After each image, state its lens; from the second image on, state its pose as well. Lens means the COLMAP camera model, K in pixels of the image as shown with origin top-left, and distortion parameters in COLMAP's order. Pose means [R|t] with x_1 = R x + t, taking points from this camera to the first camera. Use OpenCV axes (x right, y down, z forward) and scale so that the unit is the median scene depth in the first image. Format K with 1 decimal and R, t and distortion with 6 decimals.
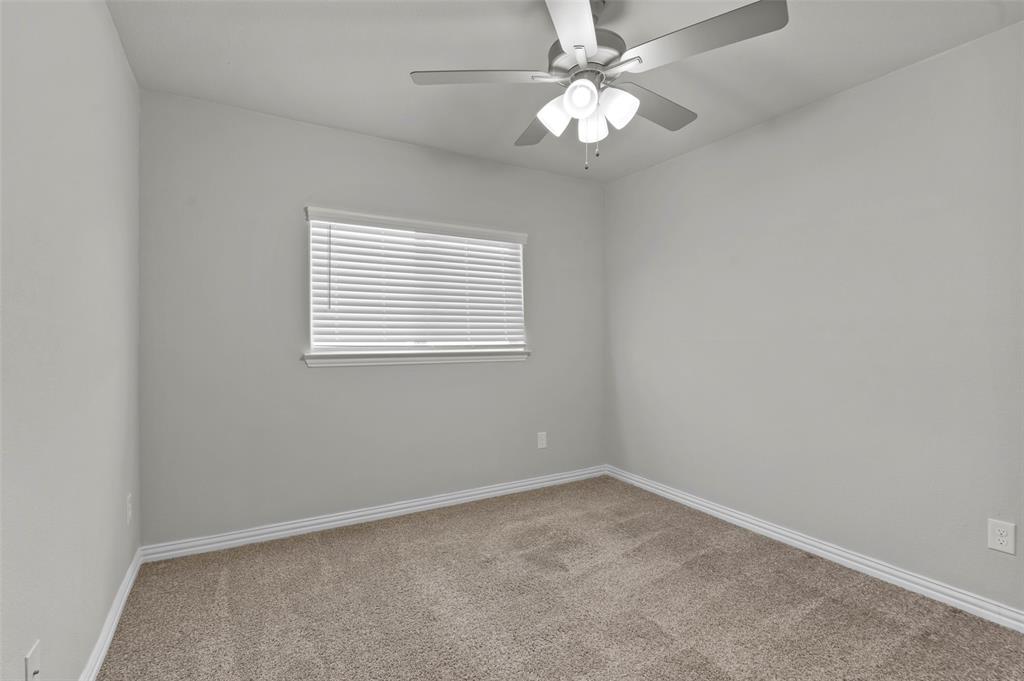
lens RADIAL K [[471.6, 0, 529.6], [0, 471.6, 342.8], [0, 0, 1]] dist [-0.005216, -0.000602]
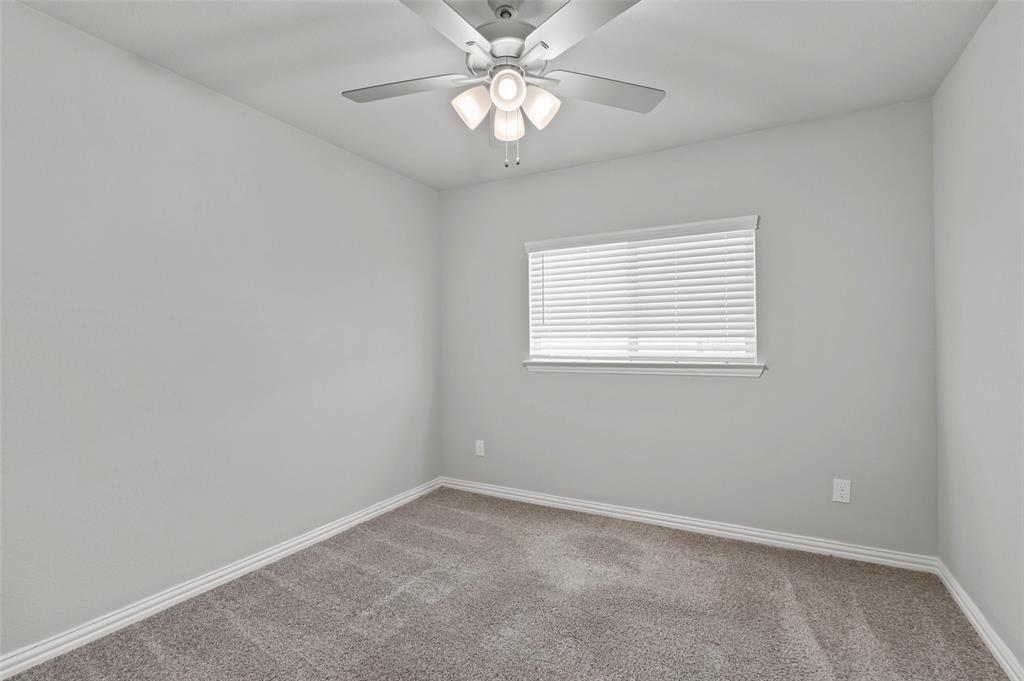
lens RADIAL K [[471.6, 0, 531.7], [0, 471.6, 346.2], [0, 0, 1]] dist [-0.005216, -0.000602]
pose [[0.521416, 0.001239, -0.853302, 0.490561], [-0.010249, 0.999936, -0.004810, -0.005437], [0.853241, 0.011253, 0.521395, 0.285072]]
